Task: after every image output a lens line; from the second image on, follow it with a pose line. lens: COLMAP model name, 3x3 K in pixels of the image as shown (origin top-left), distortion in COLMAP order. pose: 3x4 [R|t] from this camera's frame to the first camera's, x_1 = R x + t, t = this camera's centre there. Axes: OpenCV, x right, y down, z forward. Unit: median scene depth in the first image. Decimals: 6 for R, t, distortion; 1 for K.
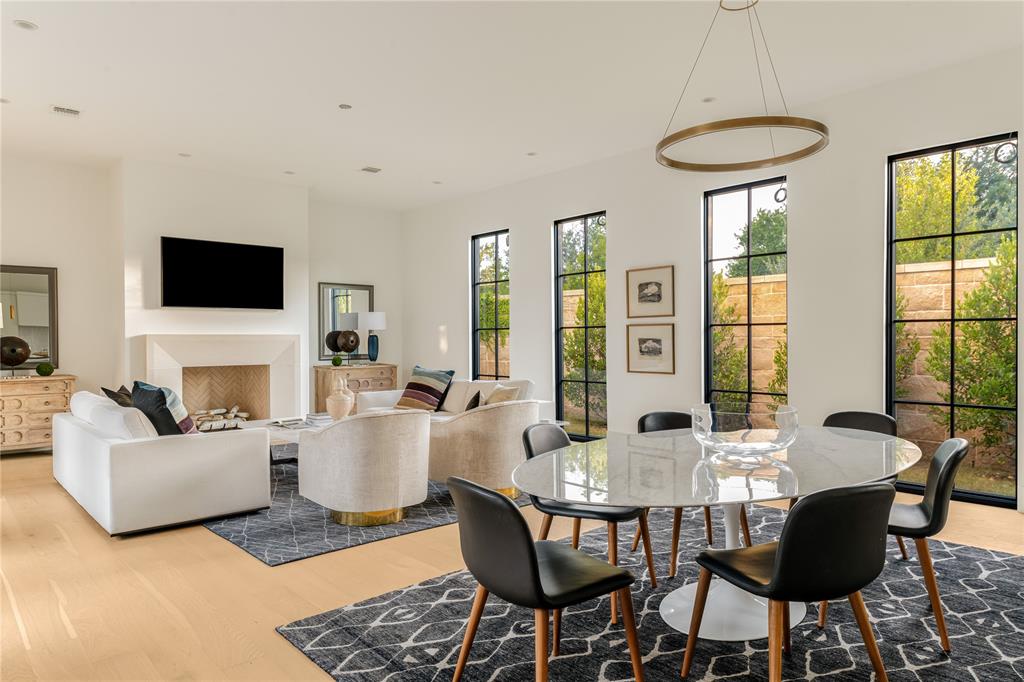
lens RADIAL K [[648.4, 0, 515.7], [0, 648.4, 342.7], [0, 0, 1]] dist [0.007827, 0.000760]
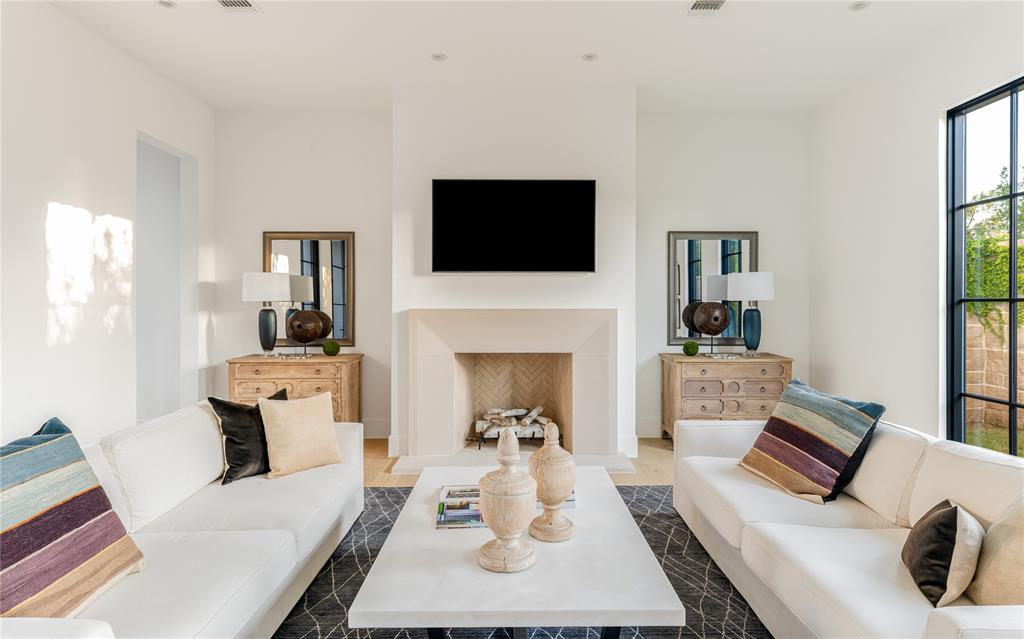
lens RADIAL K [[576.6, 0, 514.4], [0, 576.6, 305.2], [0, 0, 1]] dist [0.002663, 0.000646]
pose [[0.748702, 0.006948, -0.662870, -0.027588], [-0.008434, 0.999964, 0.000955, -0.018427], [0.662853, 0.004875, 0.748734, 0.573357]]
